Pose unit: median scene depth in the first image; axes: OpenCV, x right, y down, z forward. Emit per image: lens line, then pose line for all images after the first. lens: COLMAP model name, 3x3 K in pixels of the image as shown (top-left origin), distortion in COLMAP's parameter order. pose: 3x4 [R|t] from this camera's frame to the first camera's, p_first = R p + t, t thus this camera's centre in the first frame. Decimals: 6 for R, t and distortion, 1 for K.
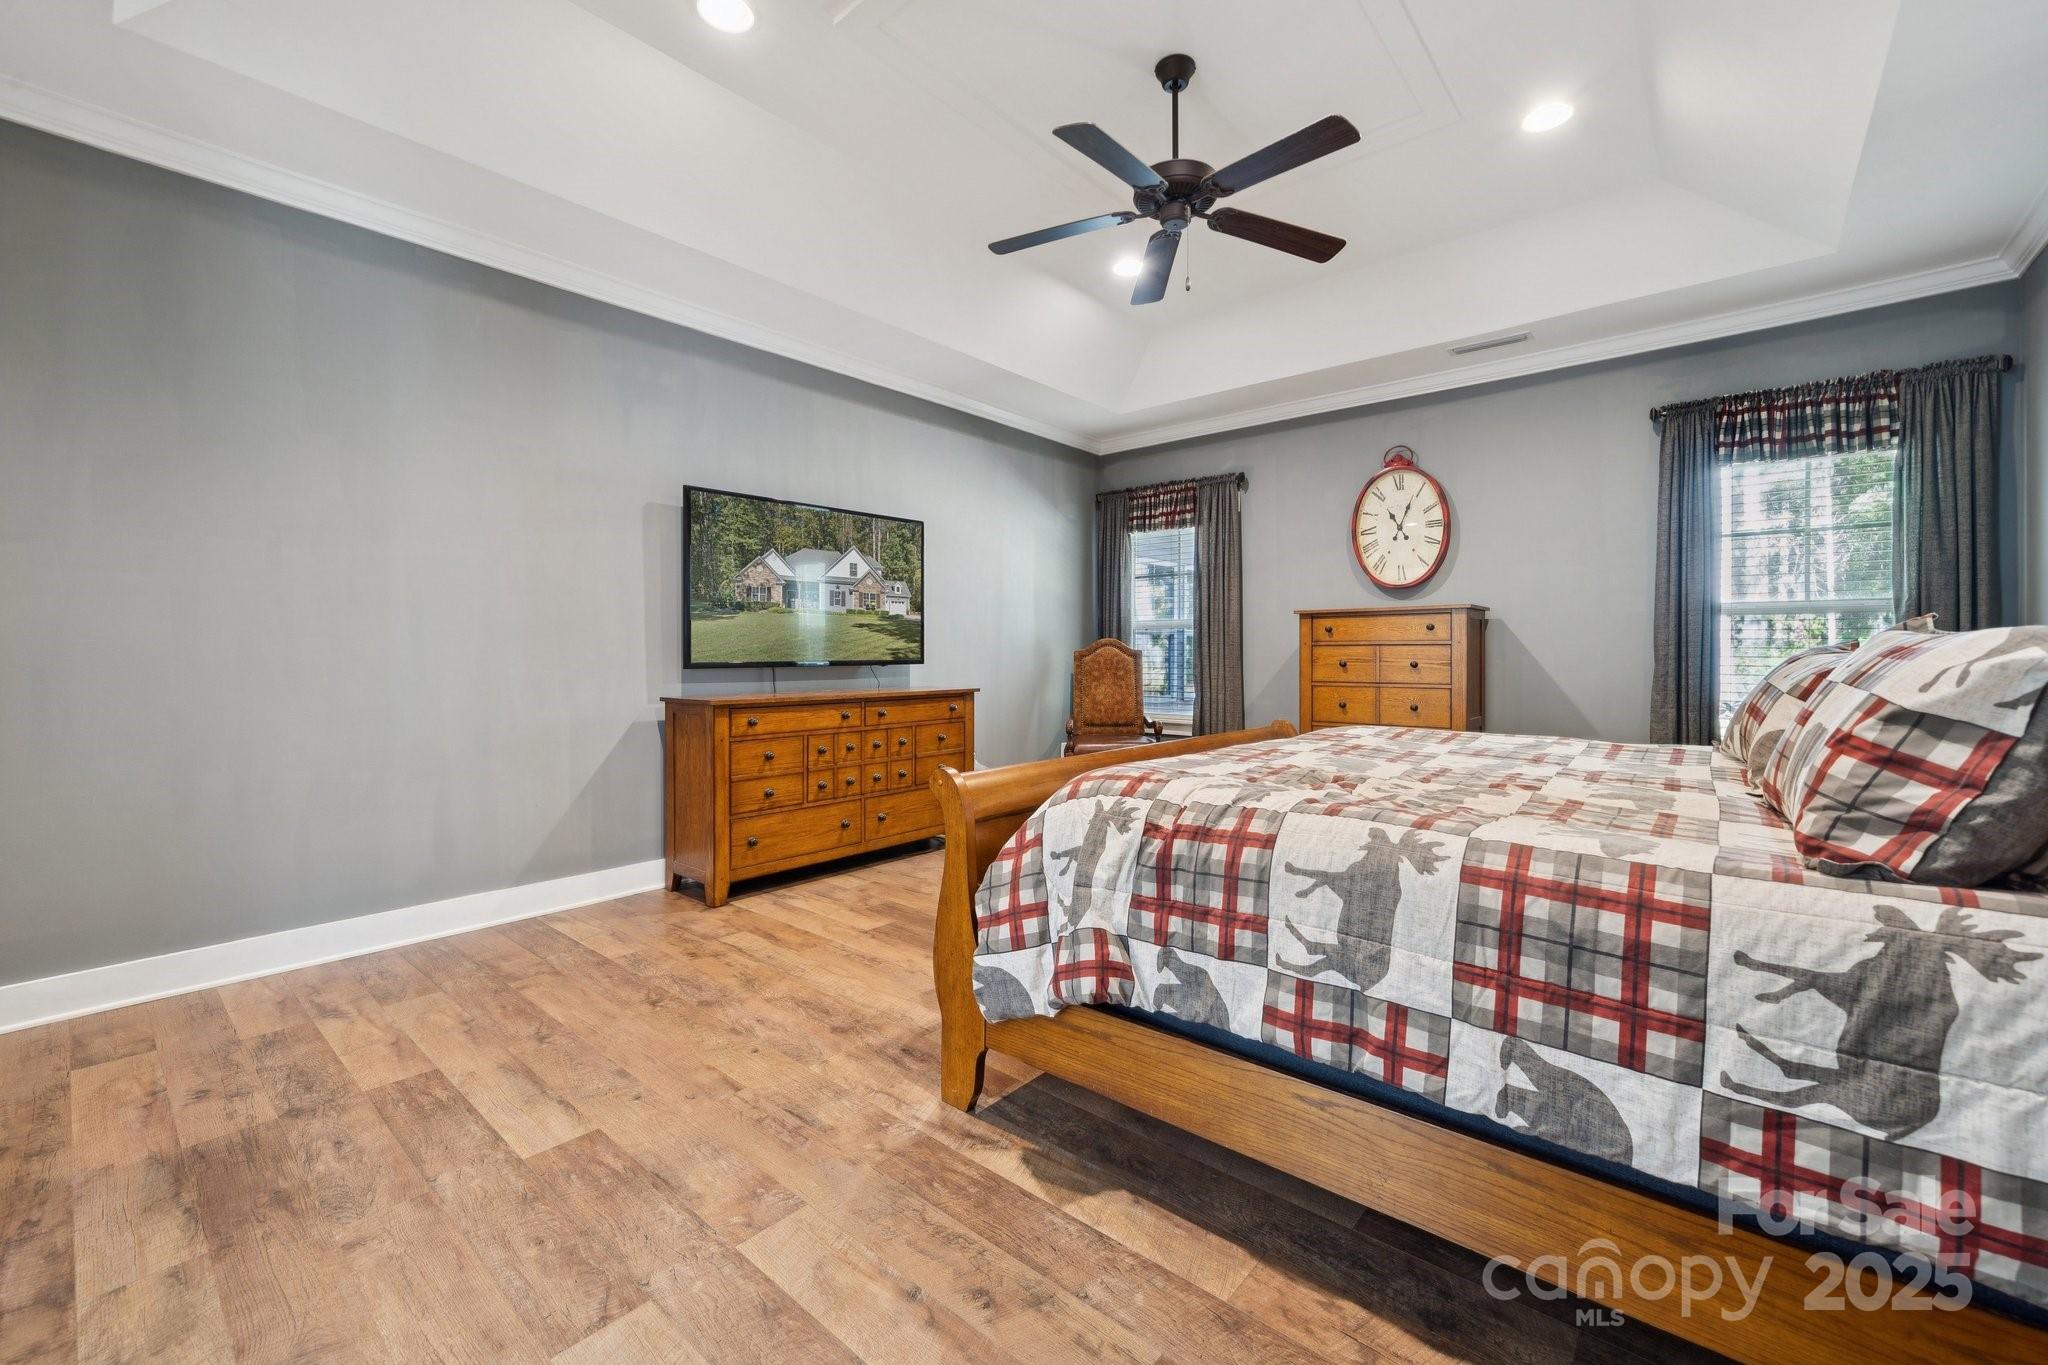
lens RADIAL K [[838.3, 0, 1051.8], [0, 838.3, 650.2], [0, 0, 1]] dist [-0.006892, 0.001115]
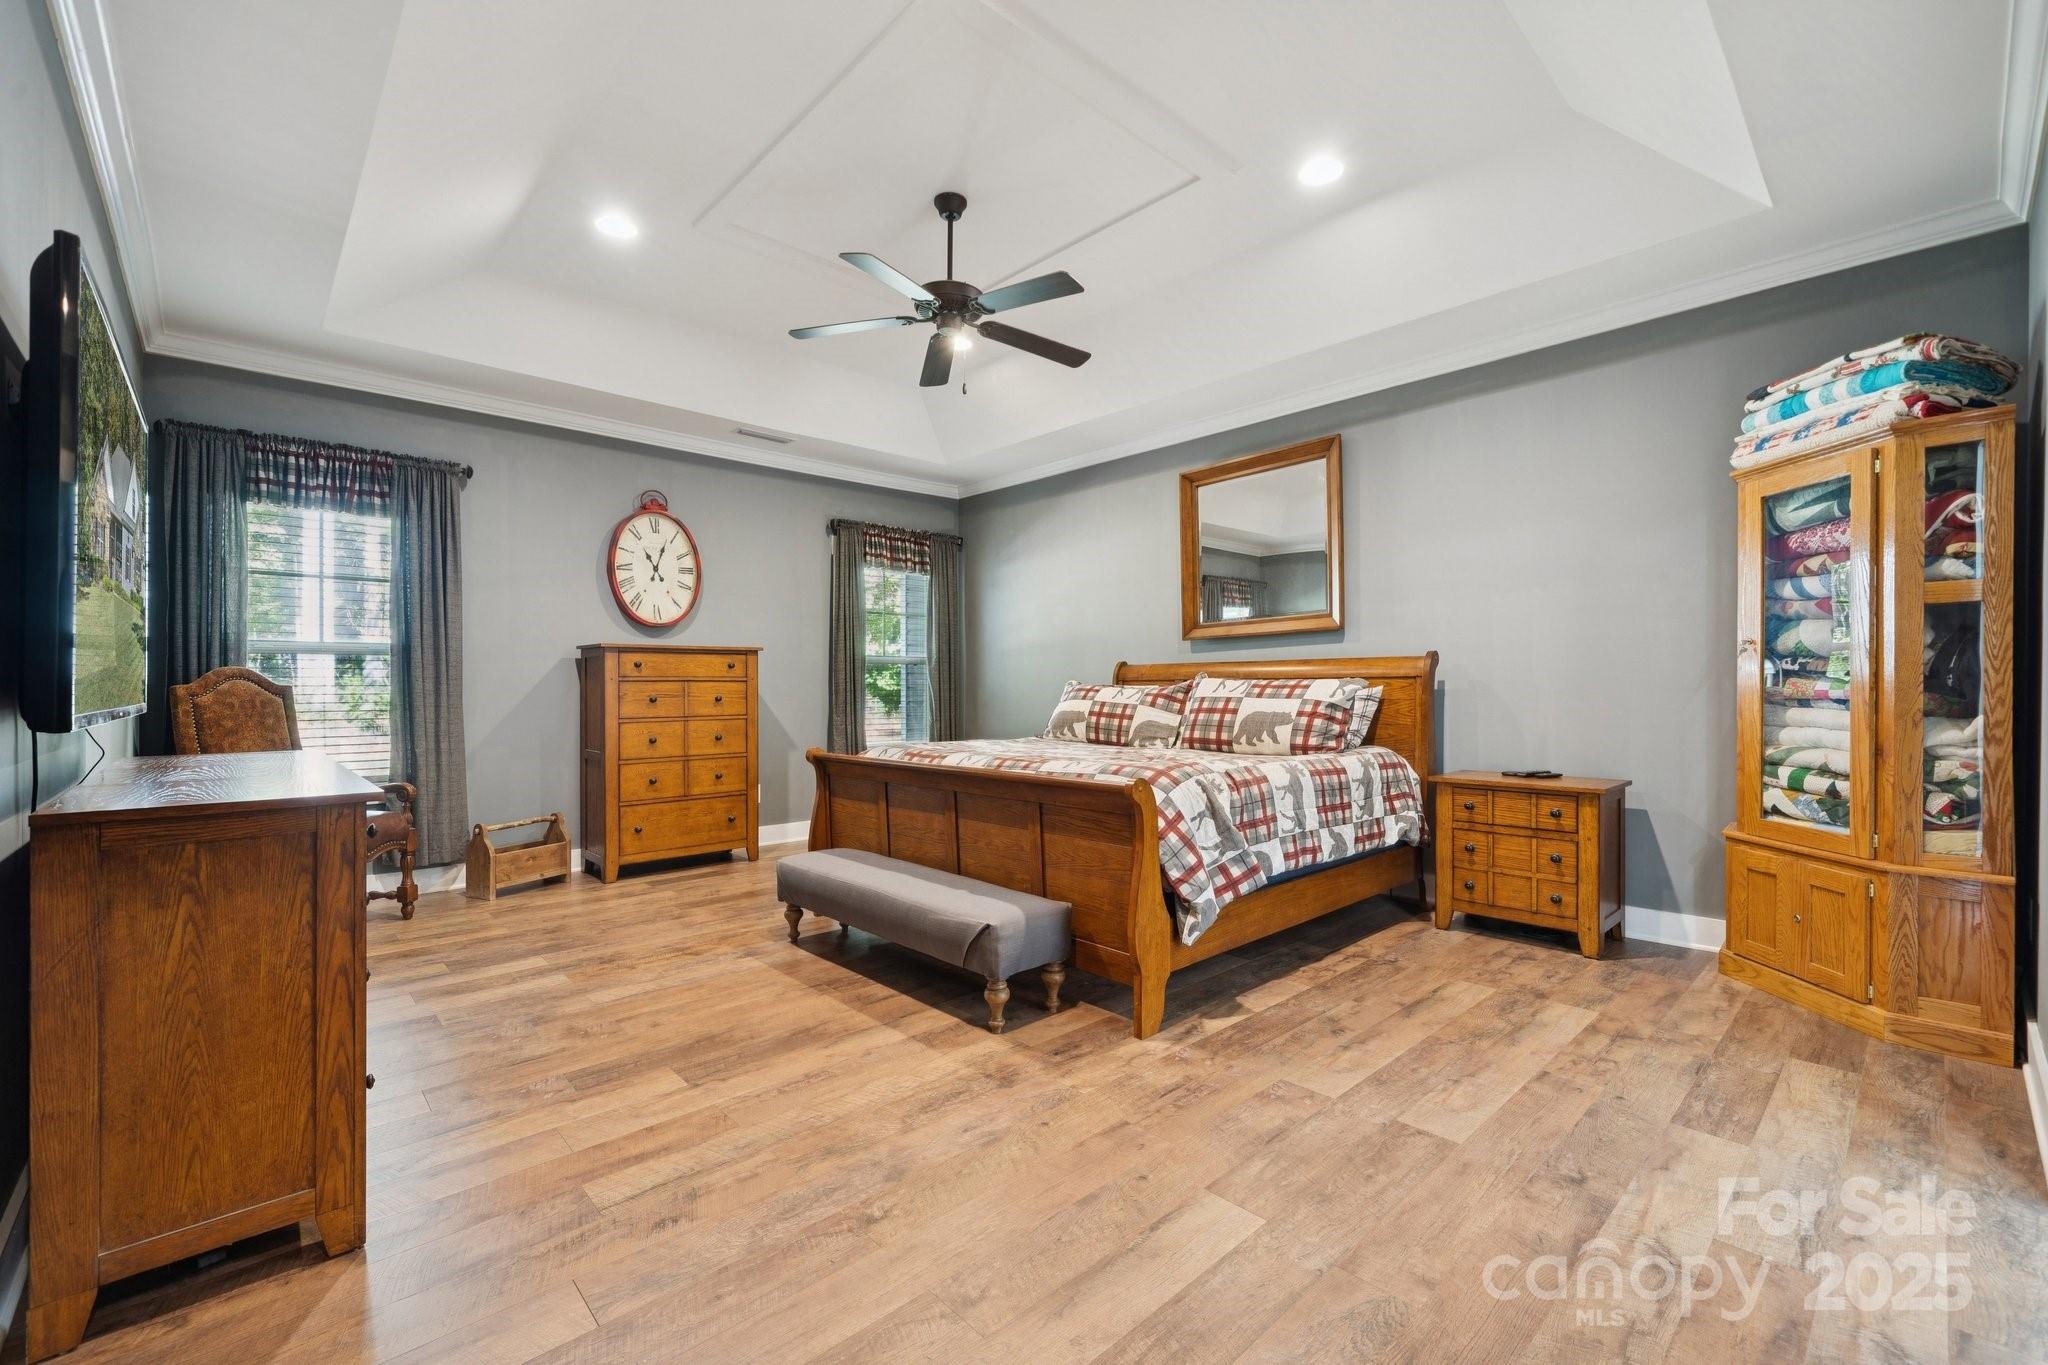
lens RADIAL K [[838.3, 0, 1034.3], [0, 838.3, 681.3], [0, 0, 1]] dist [-0.006892, 0.001115]
pose [[0.123433, 0.006691, 0.992330, -0.924795], [-0.000296, 0.999977, -0.006705, 0.002059], [-0.992353, 0.000534, 0.123432, 0.656994]]
